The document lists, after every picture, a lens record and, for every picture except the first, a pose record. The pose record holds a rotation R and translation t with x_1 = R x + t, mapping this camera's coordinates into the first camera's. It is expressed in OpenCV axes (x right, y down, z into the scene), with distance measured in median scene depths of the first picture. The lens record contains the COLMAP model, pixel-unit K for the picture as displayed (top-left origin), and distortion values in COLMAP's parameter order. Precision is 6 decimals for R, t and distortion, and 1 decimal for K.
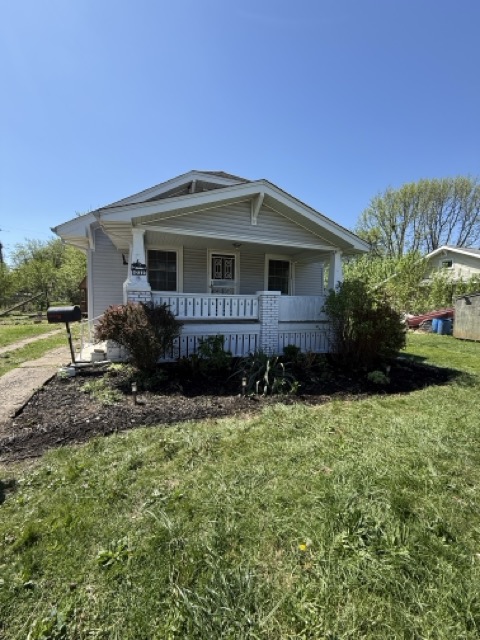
lens RADIAL K [[254.9, 0, 240.6], [0, 254.9, 319.4], [0, 0, 1]] dist [0.001618, 0.000191]
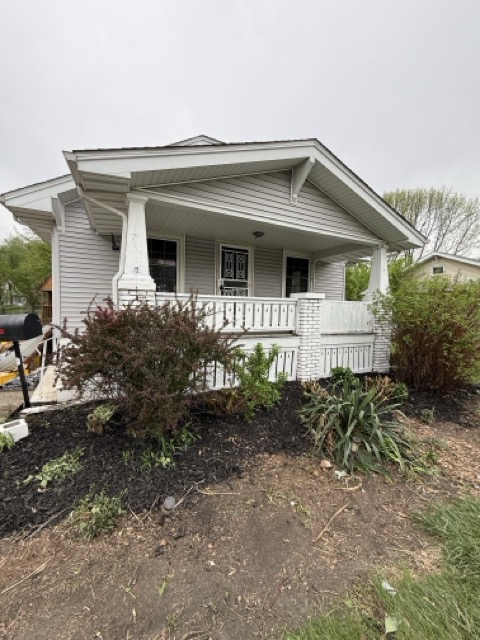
lens RADIAL K [[254.9, 0, 239.2], [0, 254.9, 318.8], [0, 0, 1]] dist [0.001618, 0.000191]
pose [[0.995227, 0.003744, 0.097514, -0.170769], [-0.001570, 0.999749, -0.022364, -0.019549], [-0.097573, 0.022104, 0.994983, 0.275151]]
